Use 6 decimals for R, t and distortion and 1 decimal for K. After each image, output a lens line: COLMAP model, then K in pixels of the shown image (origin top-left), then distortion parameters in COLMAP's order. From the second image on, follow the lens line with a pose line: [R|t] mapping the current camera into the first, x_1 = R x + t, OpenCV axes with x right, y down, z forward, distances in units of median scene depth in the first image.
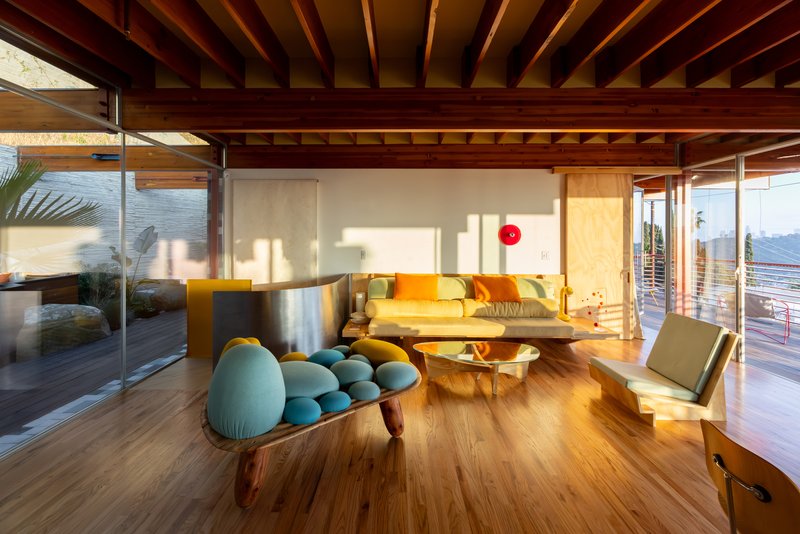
lens RADIAL K [[327.4, 0, 403.2], [0, 327.4, 235.8], [0, 0, 1]] dist [-0.003264, 0.000351]
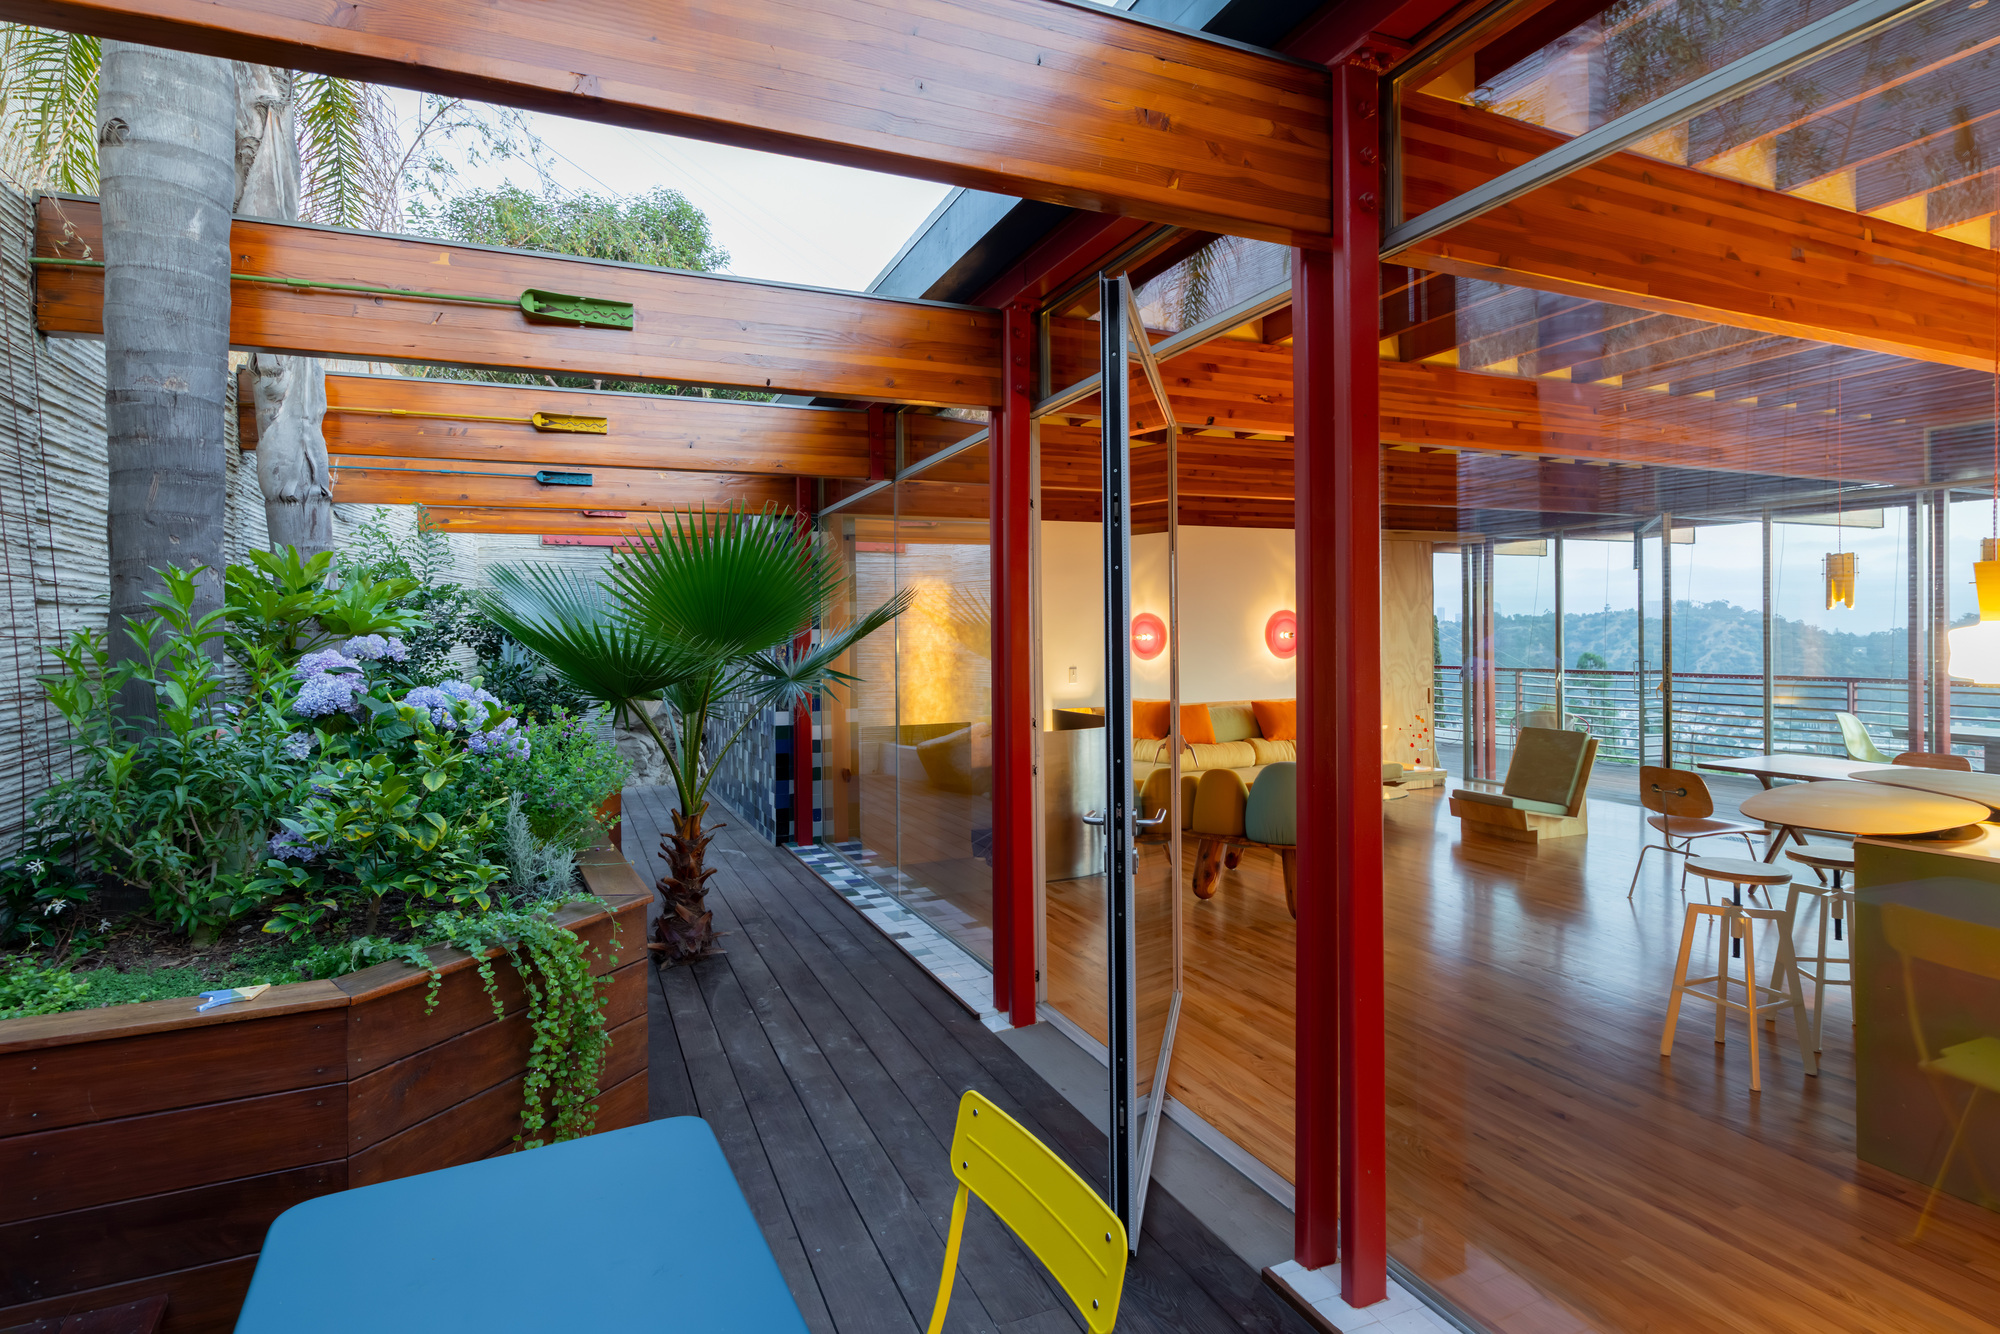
lens RADIAL K [[1007.5, 0, 971.2], [0, 1007.5, 636.5], [0, 0, 1]] dist [0.005653, 0.000424]
pose [[0.918624, -0.016338, 0.394796, -1.066743], [0.014822, 0.999866, 0.006890, -0.025157], [-0.394855, -0.000477, 0.918743, -0.576882]]
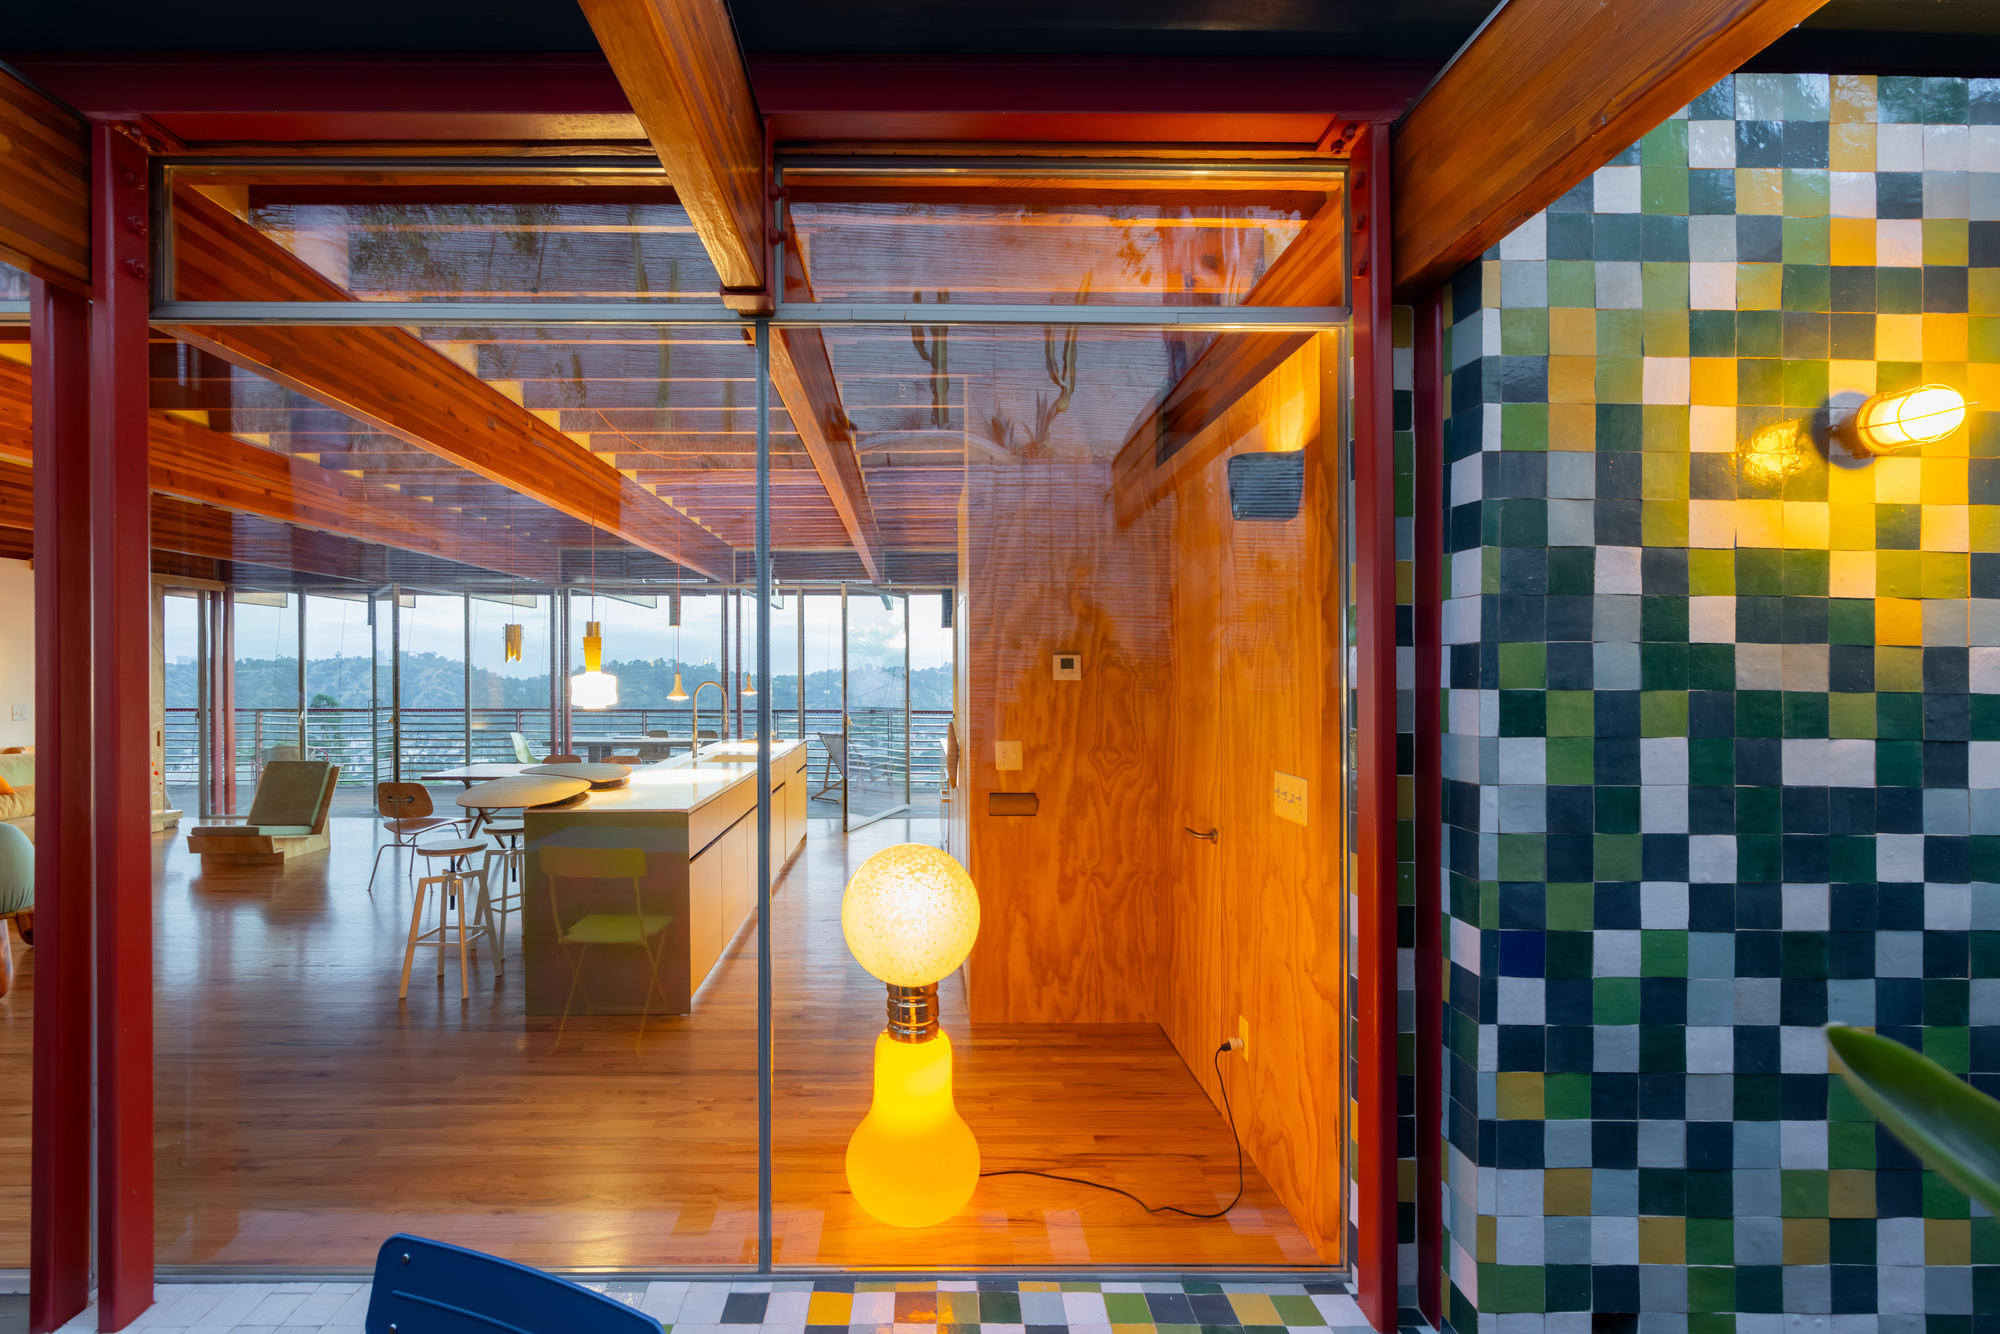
lens RADIAL K [[818.6, 0, 967.1], [0, 818.6, 693.0], [0, 0, 1]] dist [-0.003264, 0.000351]
pose [[-0.053689, -0.030142, 0.998103, -1.135301], [-0.004797, 0.999541, 0.029928, -0.026306], [-0.998546, -0.003181, -0.053809, -0.604481]]
